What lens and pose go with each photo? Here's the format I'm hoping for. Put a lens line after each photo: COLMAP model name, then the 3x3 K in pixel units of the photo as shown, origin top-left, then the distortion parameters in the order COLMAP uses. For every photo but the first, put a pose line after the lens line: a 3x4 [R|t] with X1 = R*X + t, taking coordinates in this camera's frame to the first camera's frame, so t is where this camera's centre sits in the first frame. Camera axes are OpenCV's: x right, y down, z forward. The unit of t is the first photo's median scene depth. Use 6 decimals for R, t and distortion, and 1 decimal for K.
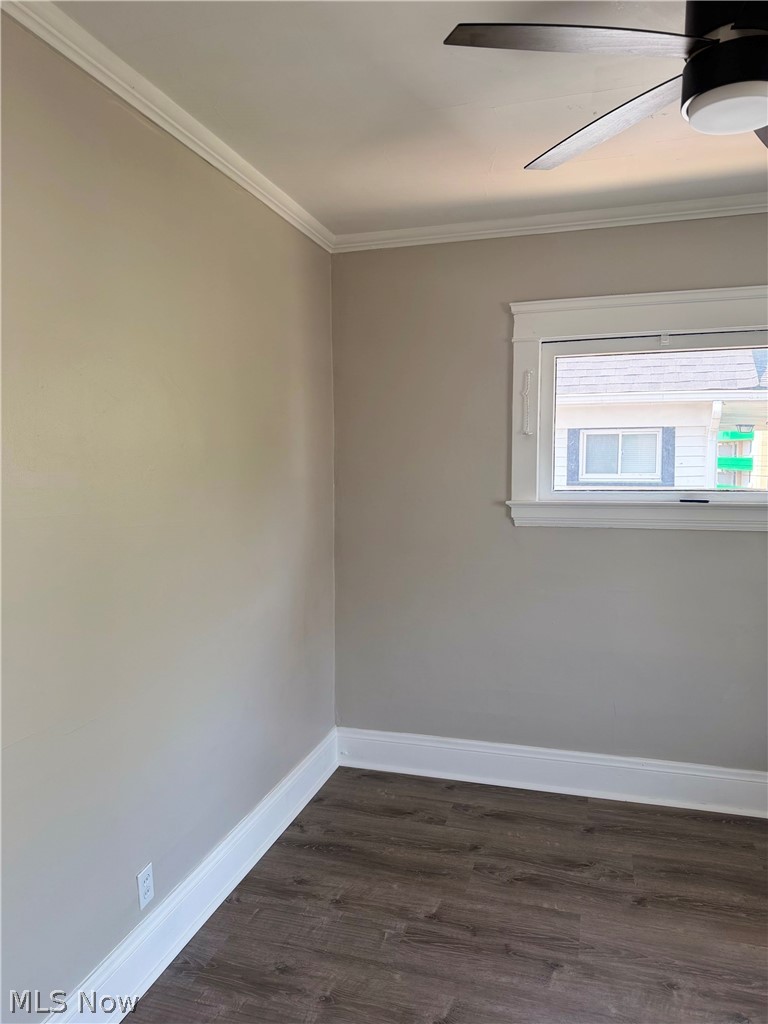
lens RADIAL K [[708.5, 0, 384.0], [0, 708.5, 512.0], [0, 0, 1]] dist [0.032939, -0.028952]
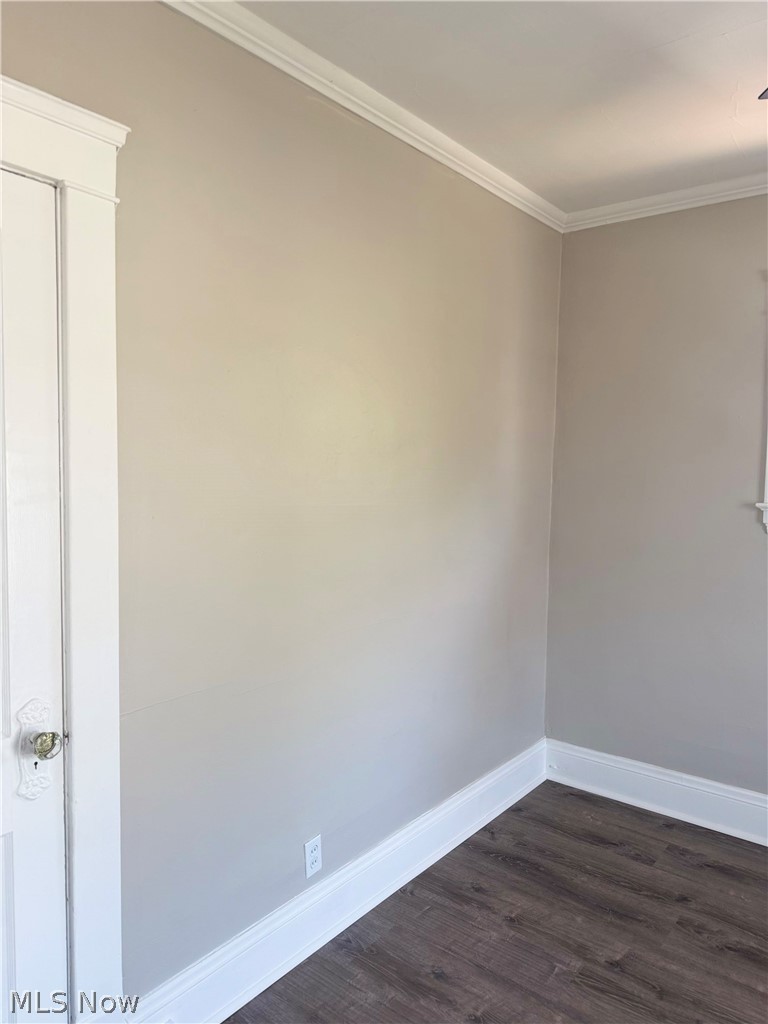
lens RADIAL K [[710.6, 0, 384.0], [0, 710.6, 512.0], [0, 0, 1]] dist [0.009075, 0.000550]
pose [[0.930392, 0.042427, -0.364102, 0.093752], [-0.044106, 0.999020, 0.003708, 0.015939], [0.363902, 0.012609, 0.931352, 0.061195]]
